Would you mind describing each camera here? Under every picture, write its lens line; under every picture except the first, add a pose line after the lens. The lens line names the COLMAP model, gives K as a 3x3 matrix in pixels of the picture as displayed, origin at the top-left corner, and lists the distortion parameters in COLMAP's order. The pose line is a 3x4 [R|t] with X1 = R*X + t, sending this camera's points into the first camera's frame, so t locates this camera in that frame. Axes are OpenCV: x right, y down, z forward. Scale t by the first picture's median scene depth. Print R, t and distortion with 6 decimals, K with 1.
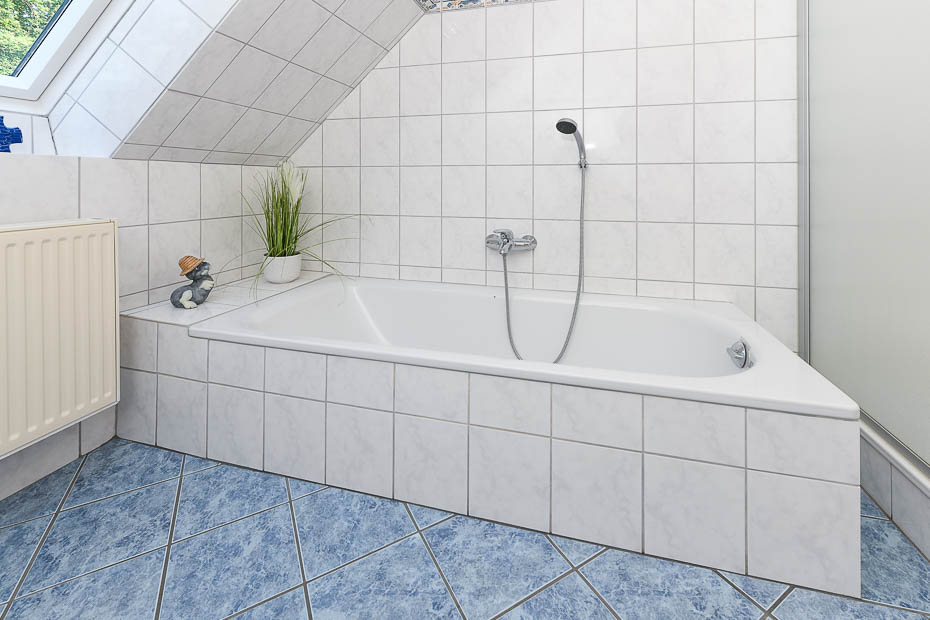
lens RADIAL K [[363.6, 0, 466.0], [0, 363.6, 186.9], [0, 0, 1]] dist [0.000749, -0.000204]
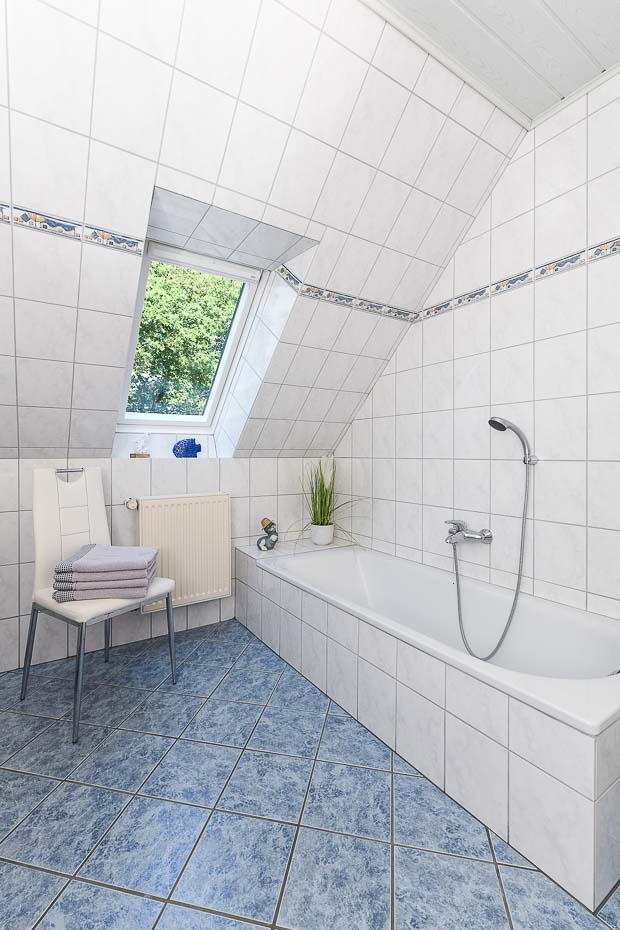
lens RADIAL K [[418.9, 0, 306.9], [0, 418.9, 454.0], [0, 0, 1]] dist [-0.001036, -0.000229]
pose [[0.719510, -0.013057, -0.694360, 0.663981], [0.007822, 0.999912, -0.010698, -0.071149], [0.694438, 0.002266, 0.719549, -0.198285]]
